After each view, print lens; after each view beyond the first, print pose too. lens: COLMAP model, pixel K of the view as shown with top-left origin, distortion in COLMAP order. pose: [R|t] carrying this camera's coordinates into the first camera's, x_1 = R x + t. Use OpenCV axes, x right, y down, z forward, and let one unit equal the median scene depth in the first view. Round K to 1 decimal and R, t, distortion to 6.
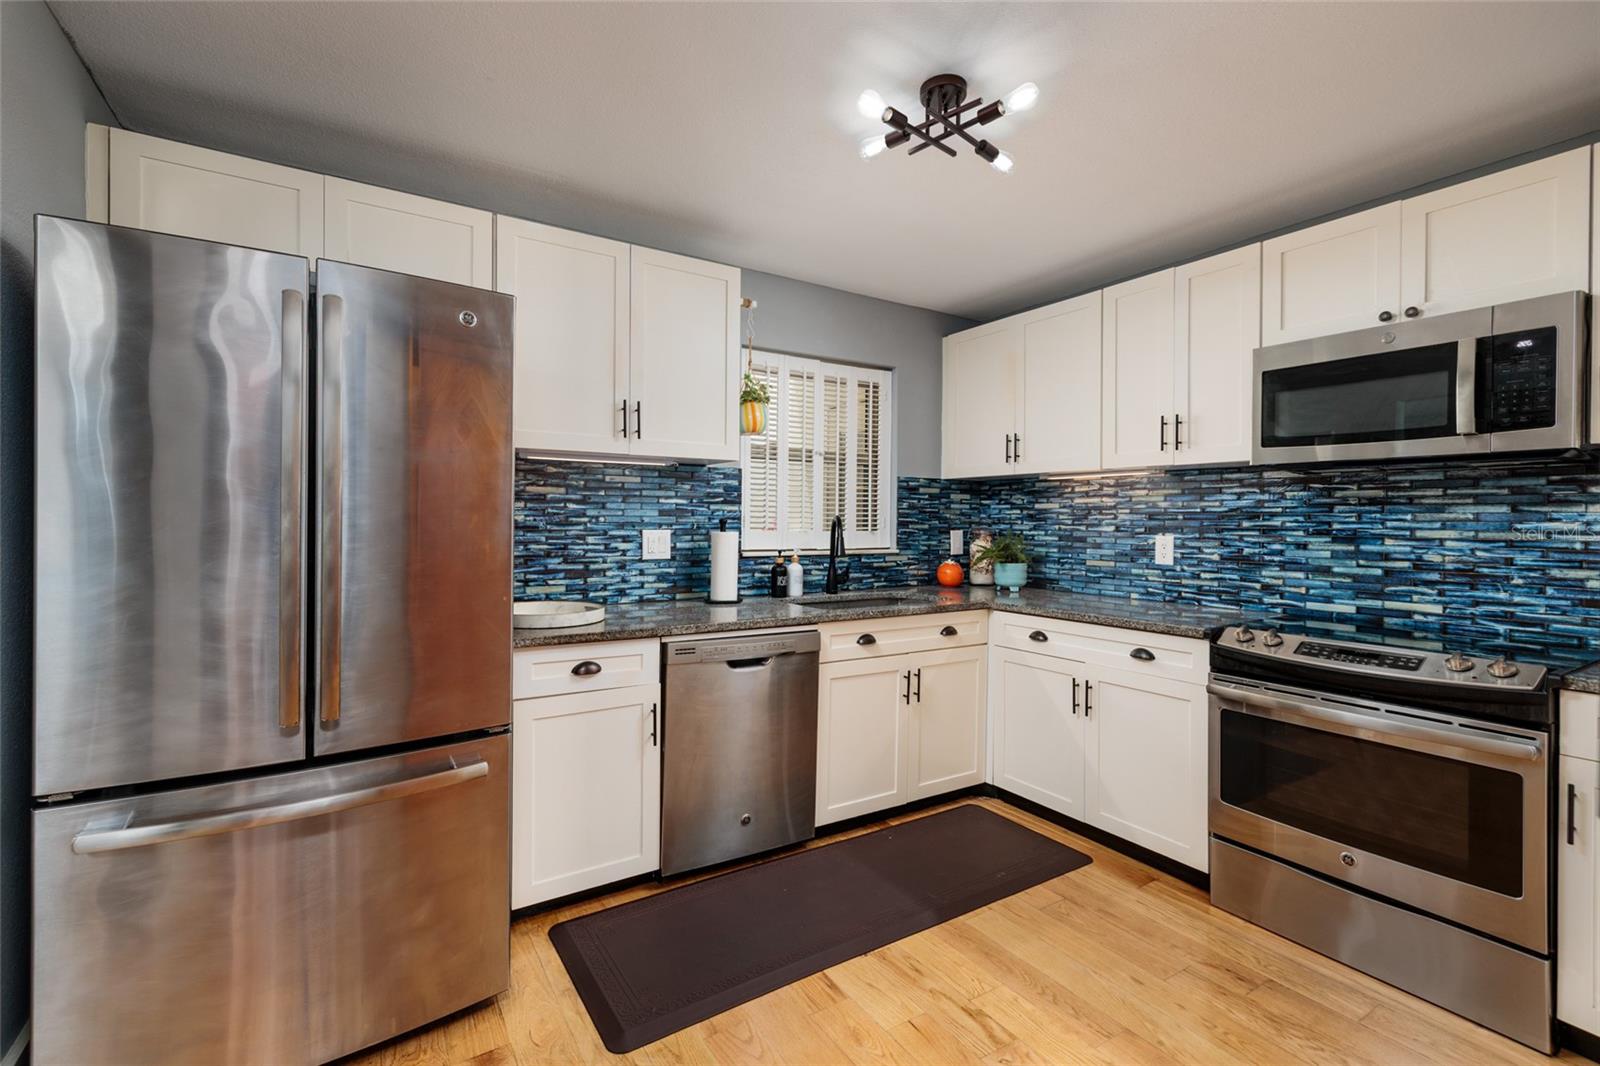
lens RADIAL K [[690.6, 0, 786.0], [0, 690.6, 520.8], [0, 0, 1]] dist [0.003451, 0.000515]
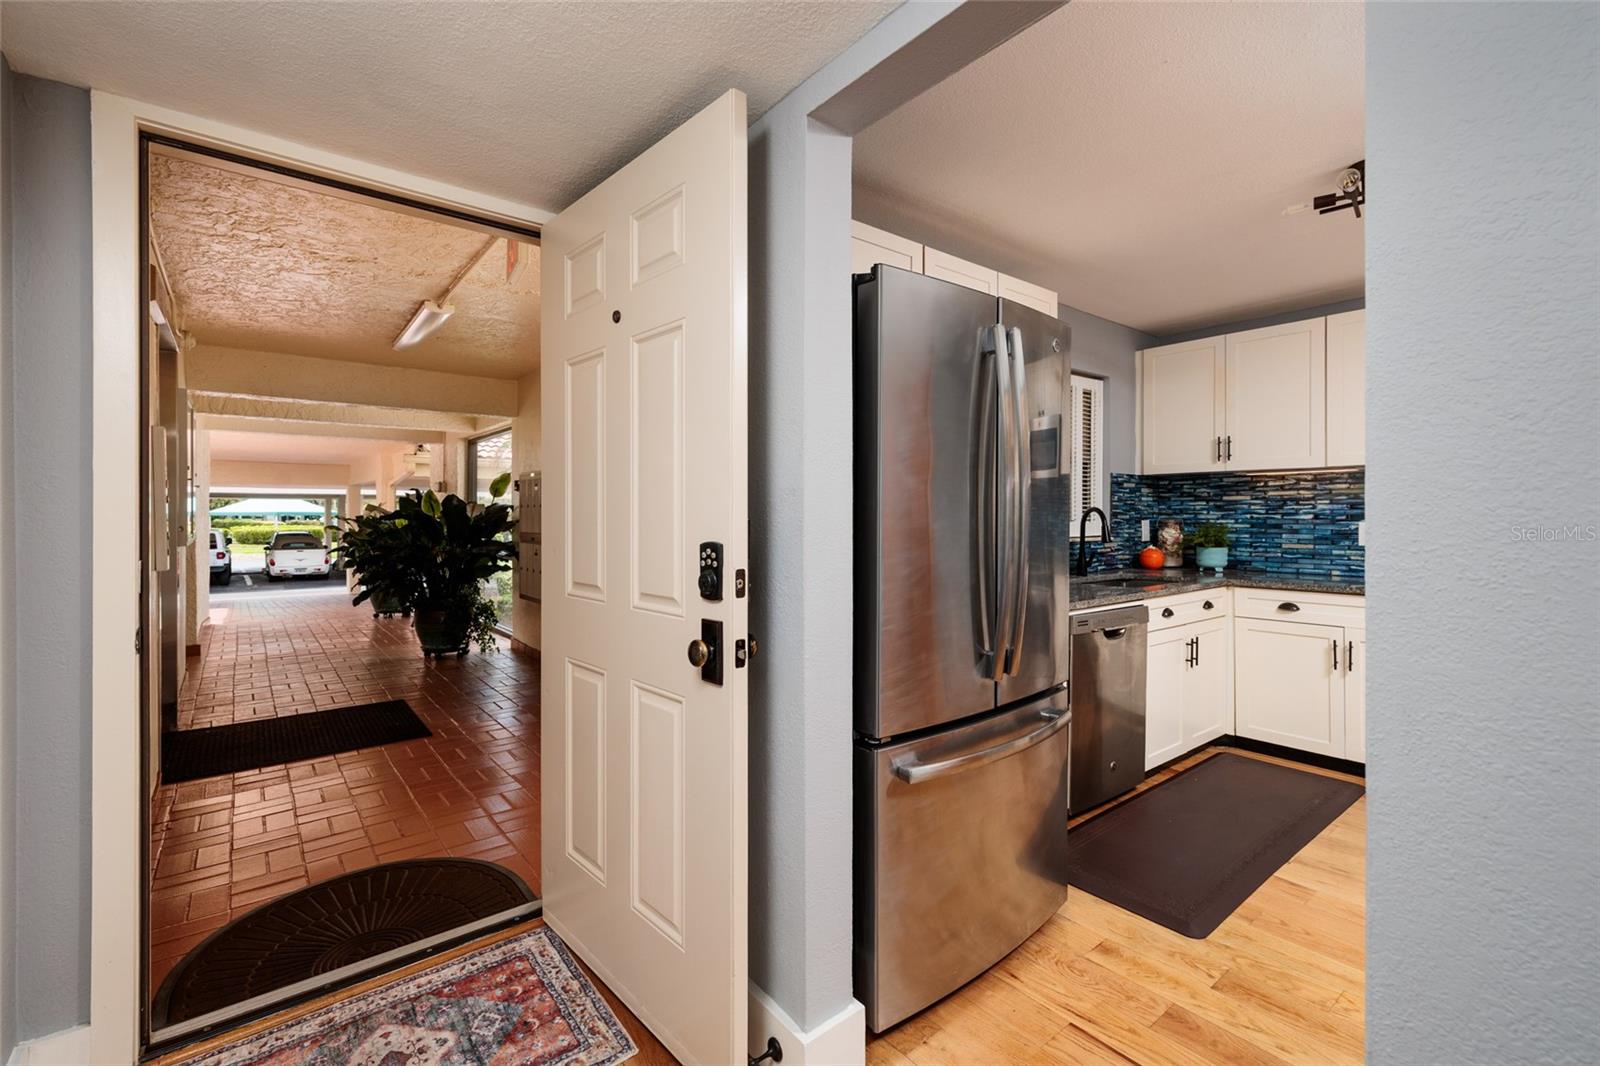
lens RADIAL K [[686.0, 0, 808.1], [0, 686.0, 514.6], [0, 0, 1]] dist [0.002884, 0.000671]
pose [[0.993729, -0.009182, 0.111437, -0.590662], [0.009252, 0.999957, -0.000110, 0.000039], [-0.111432, 0.001140, 0.993771, -0.085413]]
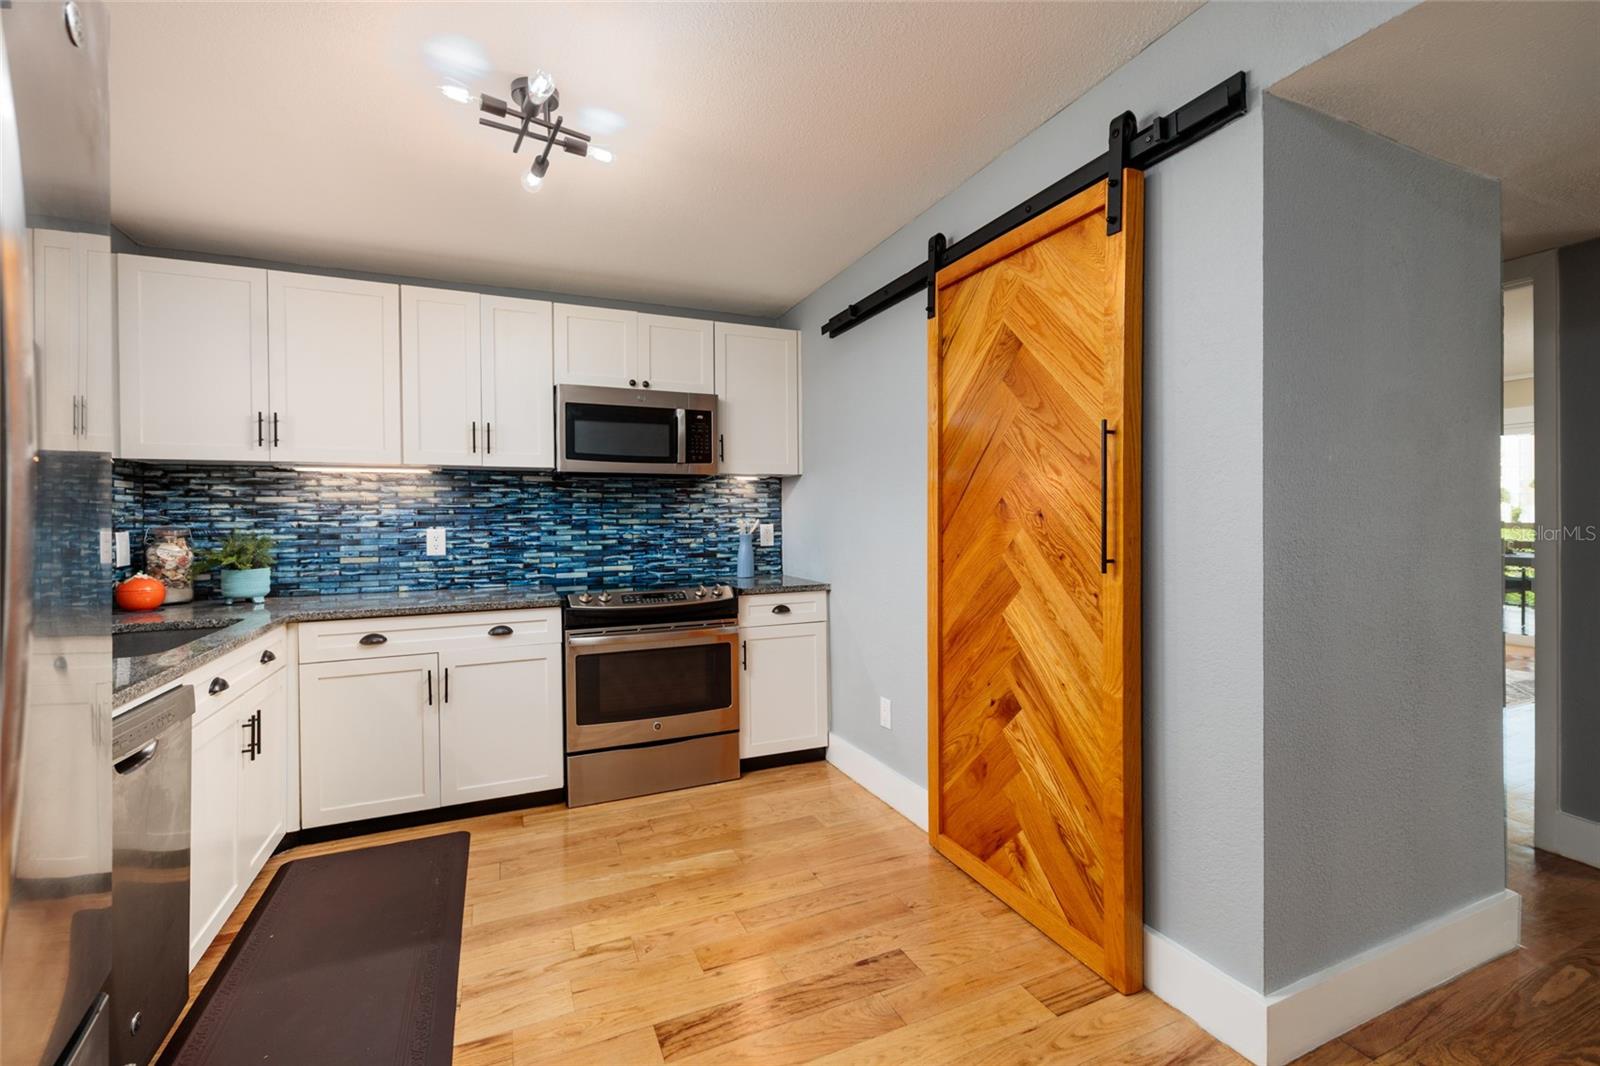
lens RADIAL K [[690.6, 0, 786.0], [0, 690.6, 520.8], [0, 0, 1]] dist [0.003451, 0.000515]
pose [[0.165278, -0.015344, 0.986128, -0.462712], [0.010542, 0.999849, 0.013791, -0.000440], [-0.986191, 0.008117, 0.165414, 0.296063]]
